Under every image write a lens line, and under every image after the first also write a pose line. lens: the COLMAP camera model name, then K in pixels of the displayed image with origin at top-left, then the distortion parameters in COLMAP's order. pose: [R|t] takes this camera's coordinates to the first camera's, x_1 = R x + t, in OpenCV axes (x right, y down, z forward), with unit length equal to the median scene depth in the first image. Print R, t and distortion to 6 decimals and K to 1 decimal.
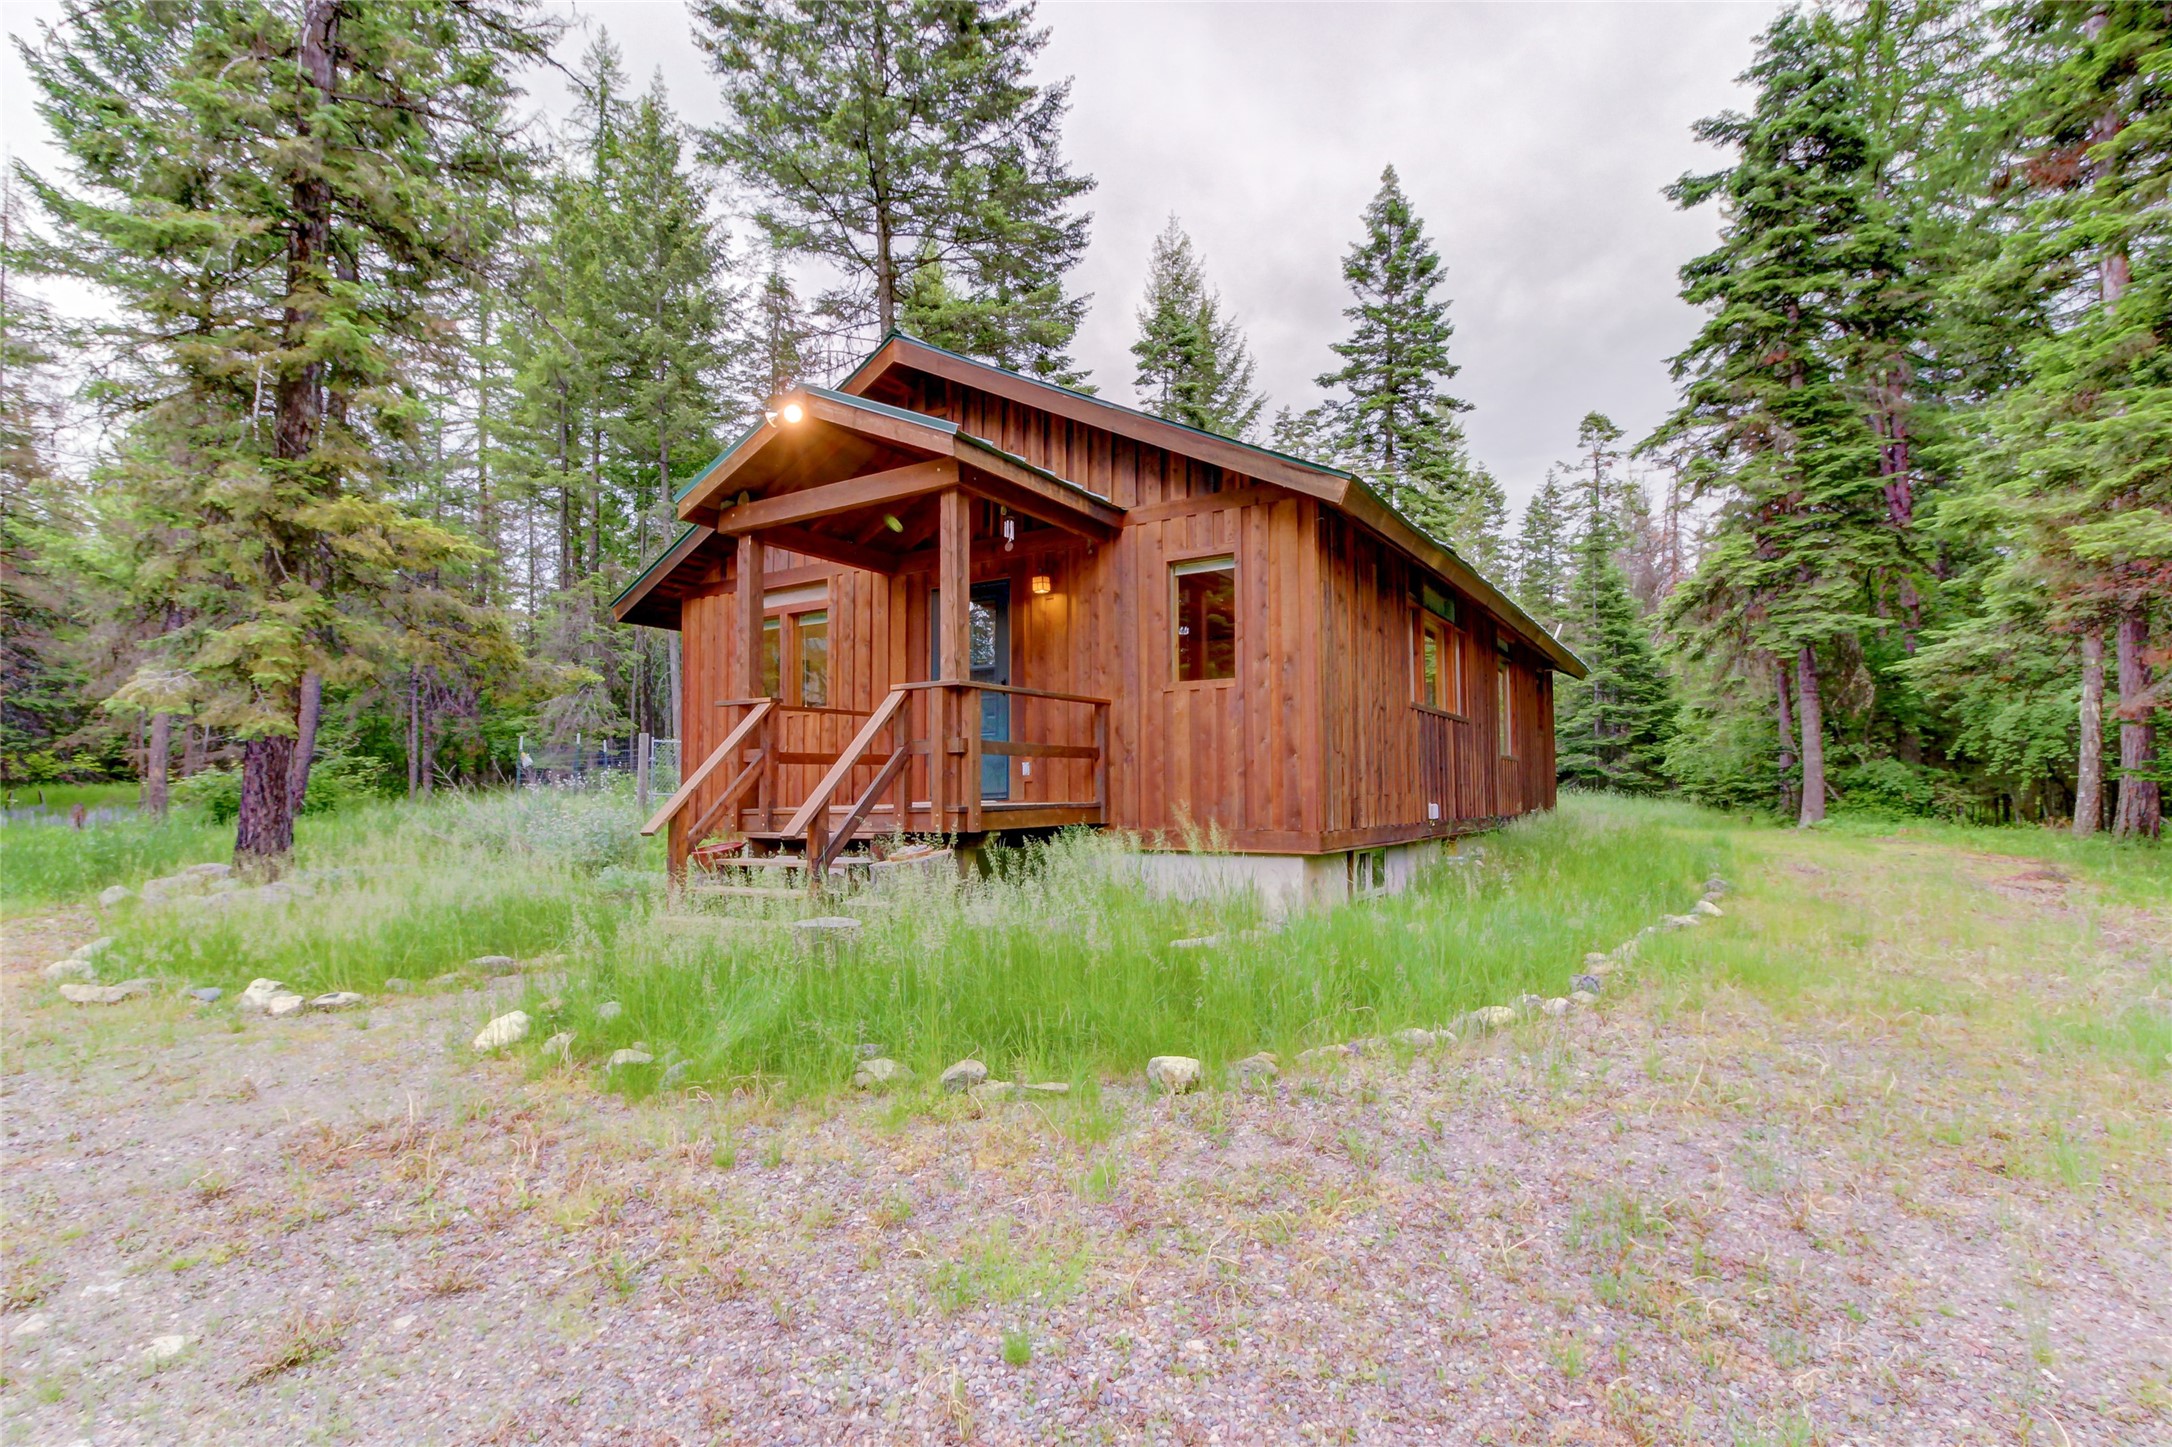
lens RADIAL K [[1030.4, 0, 1086.8], [0, 1030.4, 656.1], [0, 0, 1]] dist [0.022627, 0.000009]
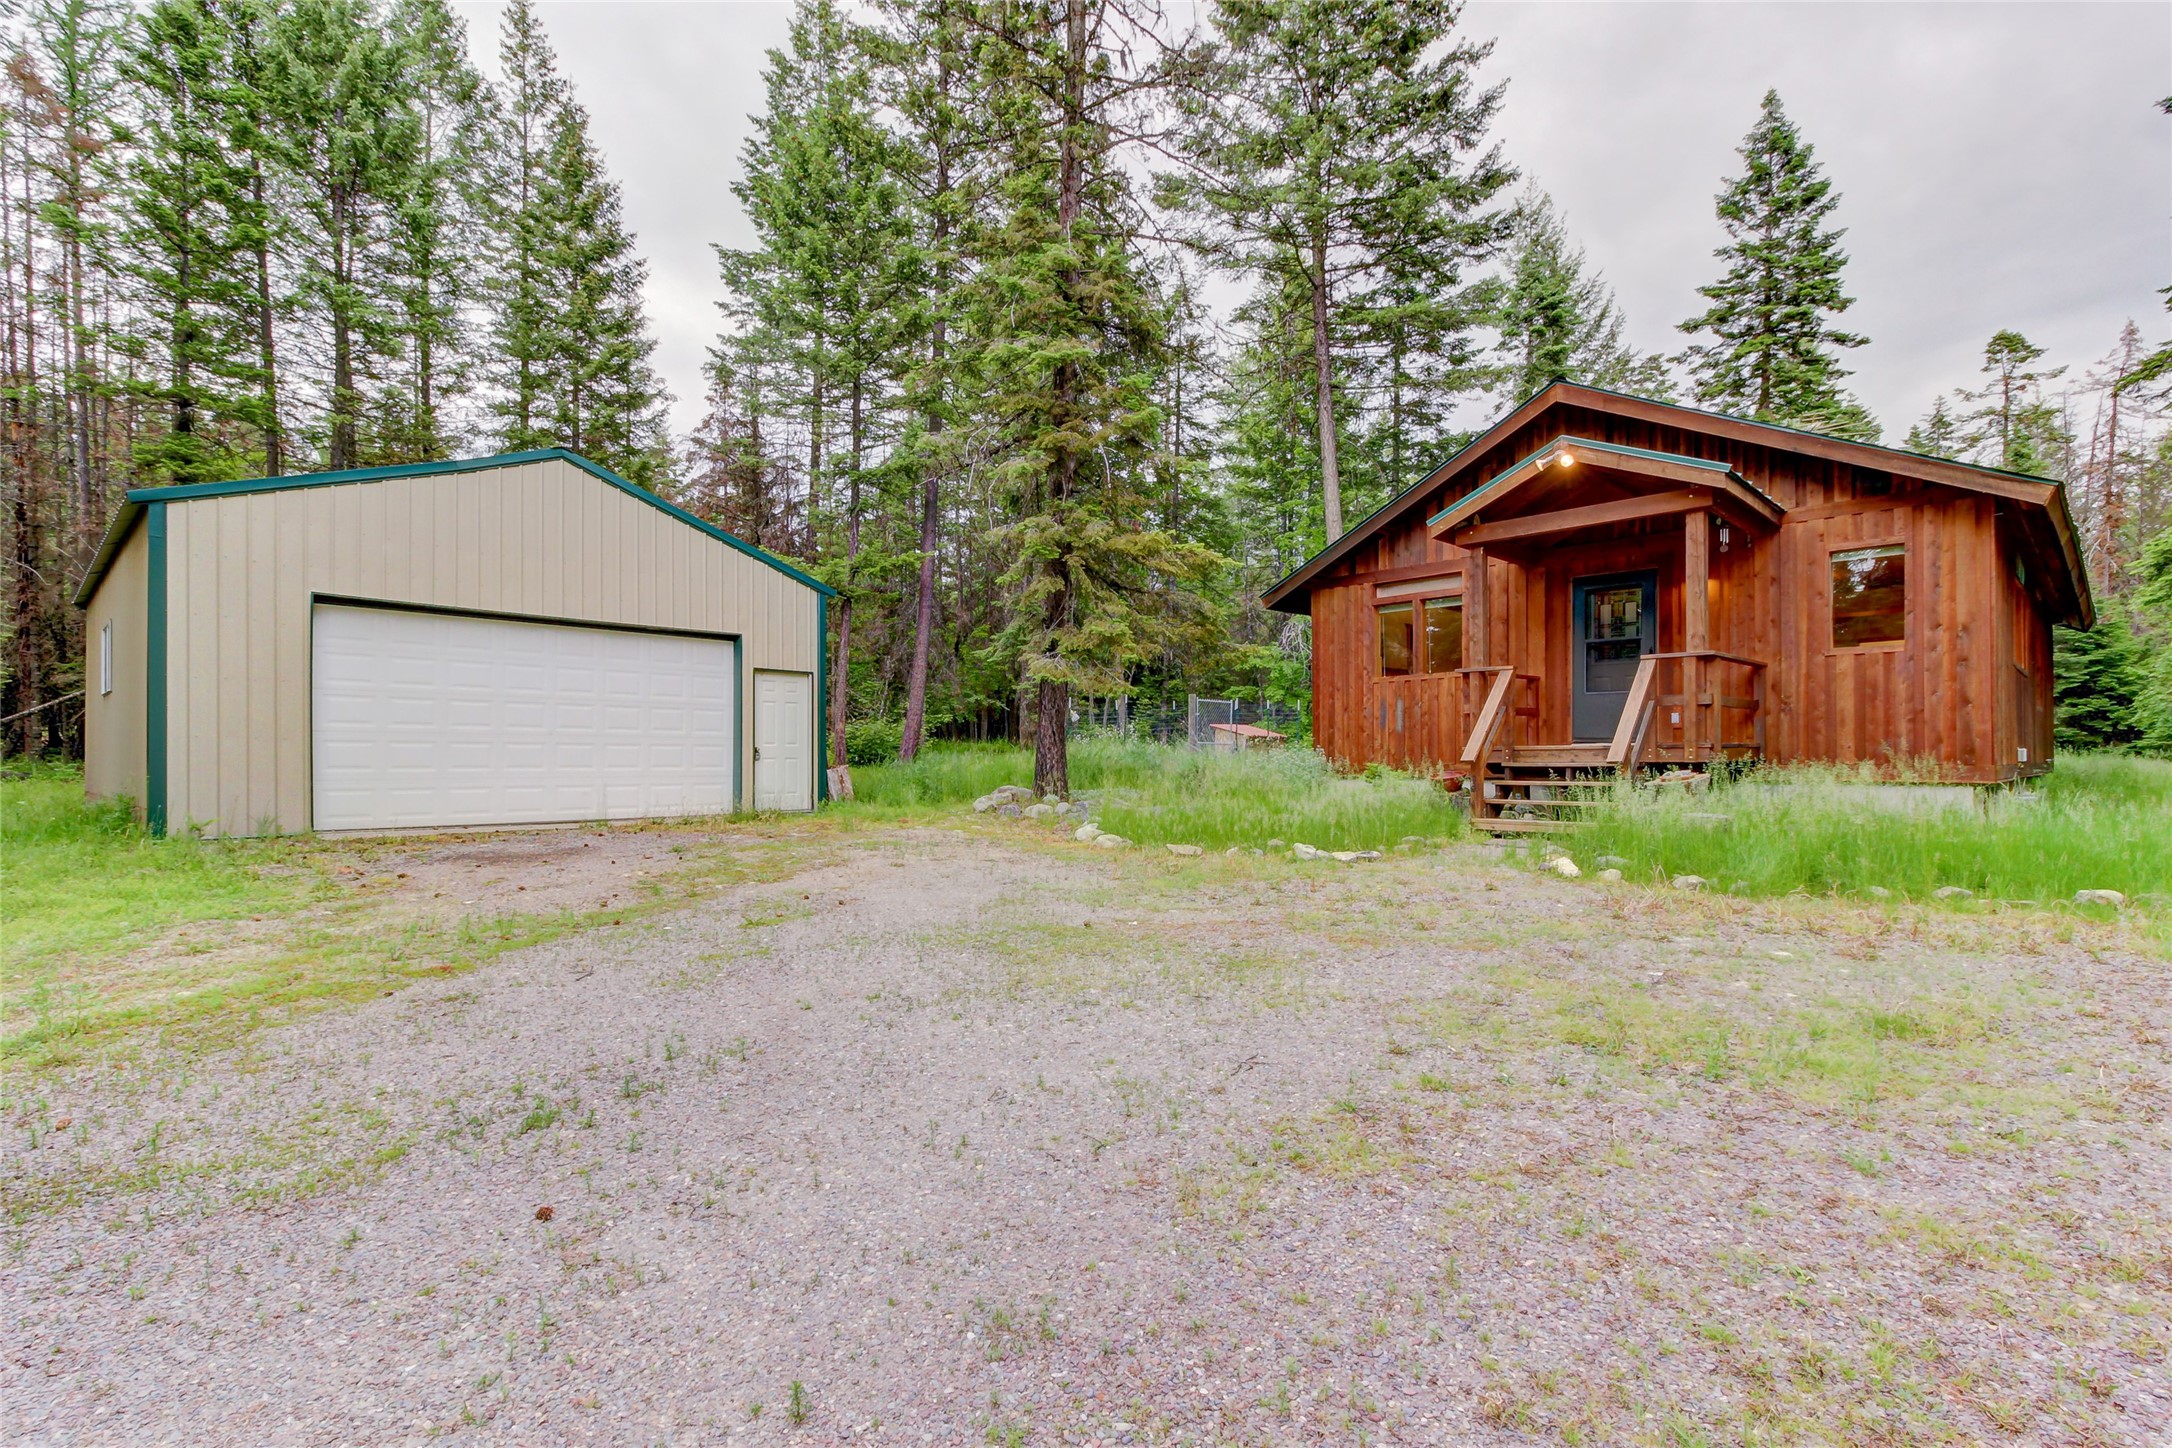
lens RADIAL K [[1020.4, 0, 1092.9], [0, 1020.4, 683.5], [0, 0, 1]] dist [0.002521, -0.000515]
pose [[0.972464, -0.013080, -0.232685, -0.101403], [0.027826, 0.997798, 0.060203, -0.006429], [0.231385, -0.065020, 0.970687, -0.084400]]
